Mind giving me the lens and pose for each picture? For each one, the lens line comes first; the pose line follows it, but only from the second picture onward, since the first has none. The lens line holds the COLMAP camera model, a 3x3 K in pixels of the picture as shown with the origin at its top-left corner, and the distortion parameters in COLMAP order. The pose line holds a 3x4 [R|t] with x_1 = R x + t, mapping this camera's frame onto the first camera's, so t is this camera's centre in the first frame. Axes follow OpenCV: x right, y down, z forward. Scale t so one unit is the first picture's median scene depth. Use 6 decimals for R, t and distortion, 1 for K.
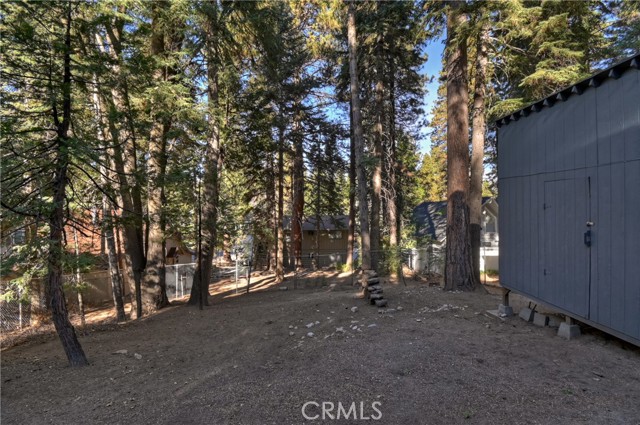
lens RADIAL K [[282.3, 0, 315.7], [0, 282.3, 210.8], [0, 0, 1]] dist [0.001139, -0.005119]
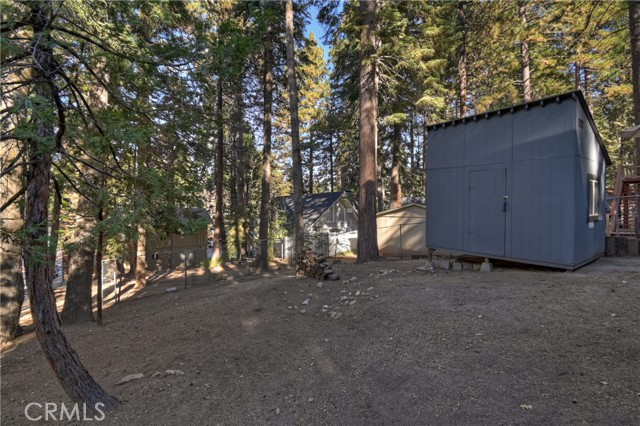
lens RADIAL K [[282.3, 0, 315.9], [0, 282.3, 212.3], [0, 0, 1]] dist [0.001139, -0.005119]
pose [[0.832635, -0.004564, 0.553803, -0.444975], [-0.005158, 0.999859, 0.015994, 0.058593], [-0.553798, -0.016173, 0.832494, 0.128925]]
